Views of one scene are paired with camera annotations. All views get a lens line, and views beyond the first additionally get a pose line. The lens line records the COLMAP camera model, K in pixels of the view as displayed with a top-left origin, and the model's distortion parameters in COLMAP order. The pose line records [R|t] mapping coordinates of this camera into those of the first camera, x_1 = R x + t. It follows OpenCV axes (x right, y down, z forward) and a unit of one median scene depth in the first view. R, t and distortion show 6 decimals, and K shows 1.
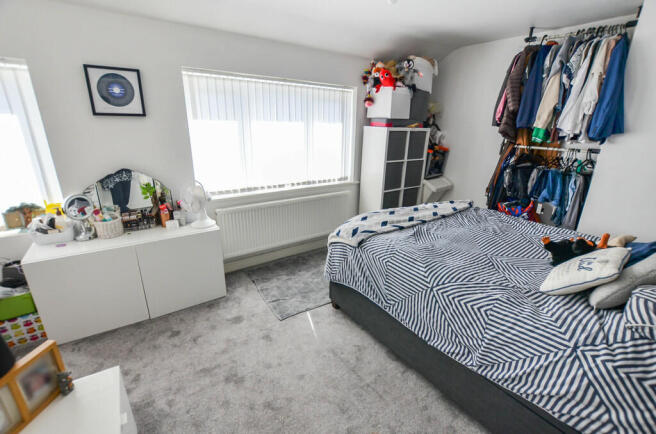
lens RADIAL K [[289.1, 0, 332.0], [0, 289.1, 222.3], [0, 0, 1]] dist [-0.030495, 0.000809]
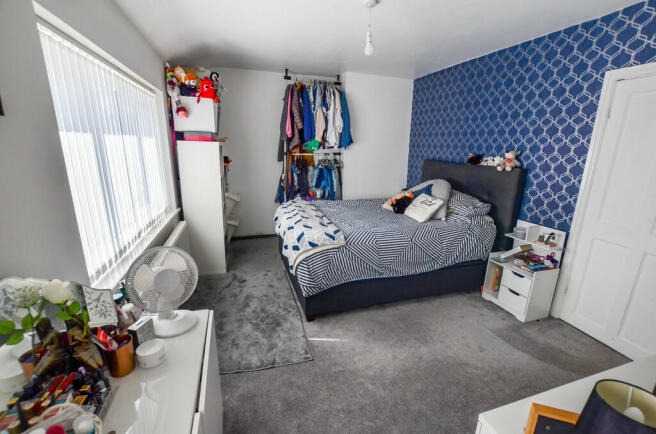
lens RADIAL K [[289.1, 0, 332.0], [0, 289.1, 222.3], [0, 0, 1]] dist [-0.030495, 0.000809]
pose [[0.297094, -0.258753, 0.919120, -0.818828], [0.296263, 0.940057, 0.168884, -0.178293], [-0.907724, 0.222126, 0.355945, 0.528383]]
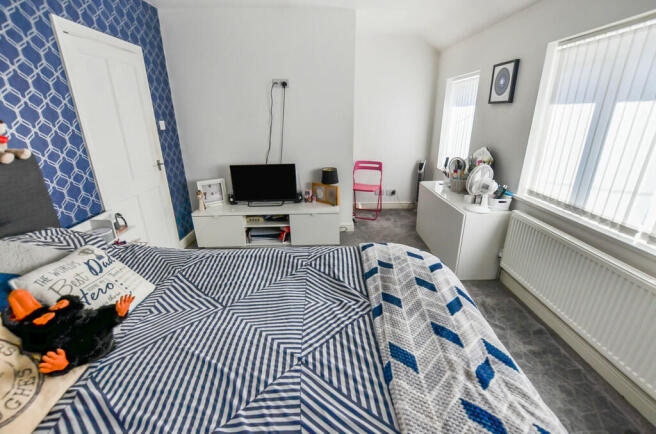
lens RADIAL K [[289.1, 0, 332.0], [0, 289.1, 222.3], [0, 0, 1]] dist [-0.030495, 0.000809]
pose [[-0.565588, 0.271147, -0.778838, 0.656344], [-0.270698, 0.831038, 0.485900, -0.314329], [0.778994, 0.485649, -0.396626, 1.049049]]
